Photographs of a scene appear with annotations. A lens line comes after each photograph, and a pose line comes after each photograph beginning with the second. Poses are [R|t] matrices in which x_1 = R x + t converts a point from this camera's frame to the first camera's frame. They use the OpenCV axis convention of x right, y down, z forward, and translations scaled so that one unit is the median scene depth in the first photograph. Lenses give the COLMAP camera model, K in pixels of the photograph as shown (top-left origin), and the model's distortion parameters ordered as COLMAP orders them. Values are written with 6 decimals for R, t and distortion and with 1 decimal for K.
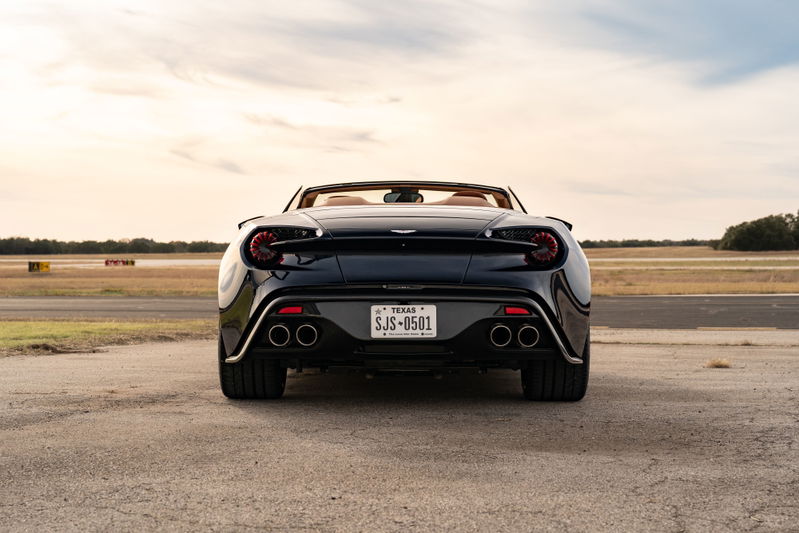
lens RADIAL K [[1726.3, 0, 399.5], [0, 1726.3, 266.5], [0, 0, 1]] dist [0.021128, -0.025511]
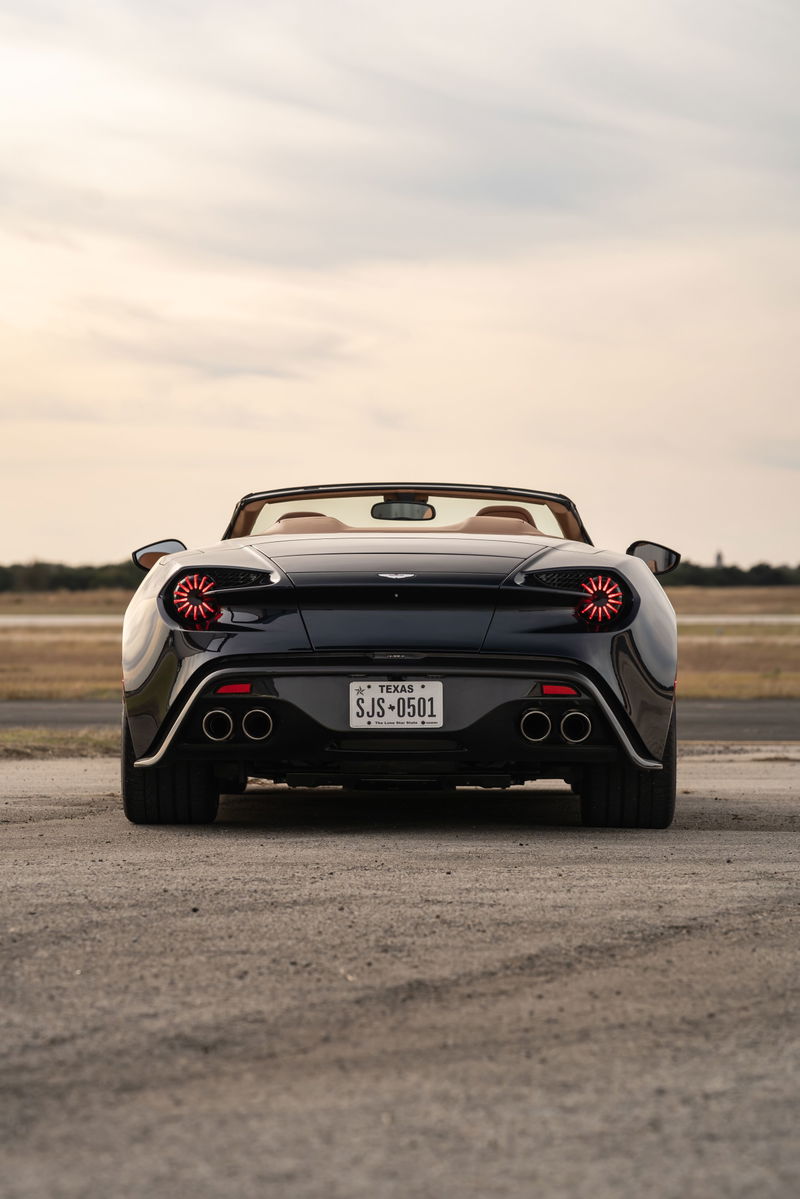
lens RADIAL K [[4450.7, 0, 400.0], [0, 4450.7, 599.5], [0, 0, 1]] dist [0.053373, -1.735138]
pose [[0.999984, 0.001339, -0.005557, 0.013875], [-0.001354, 0.999995, -0.002741, -0.005938], [0.005553, 0.002749, 0.999981, -0.804248]]
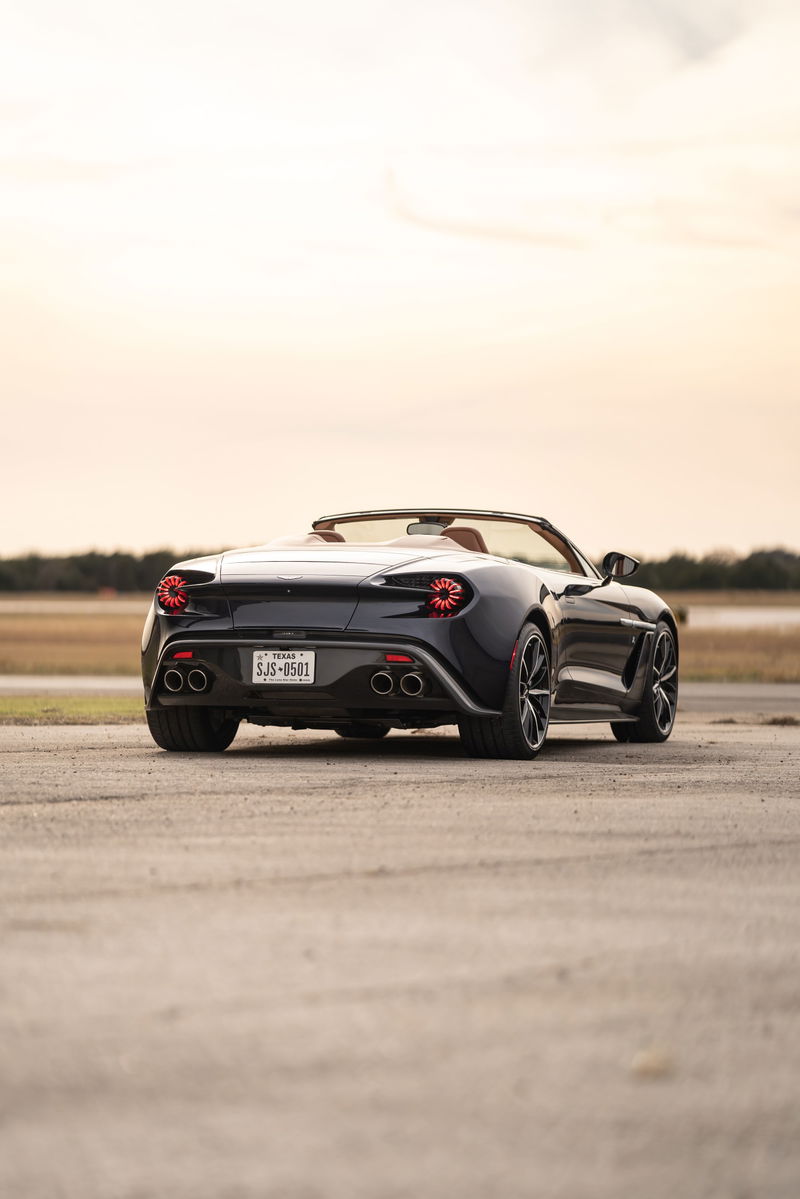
lens RADIAL K [[4562.1, 0, 400.0], [0, 4562.1, 599.5], [0, 0, 1]] dist [0.088501, 1.067338]
pose [[0.956808, 0.006964, -0.290638, 0.835094], [-0.007588, 0.999971, -0.001019, -0.005383], [0.290623, 0.003180, 0.956832, -1.513352]]
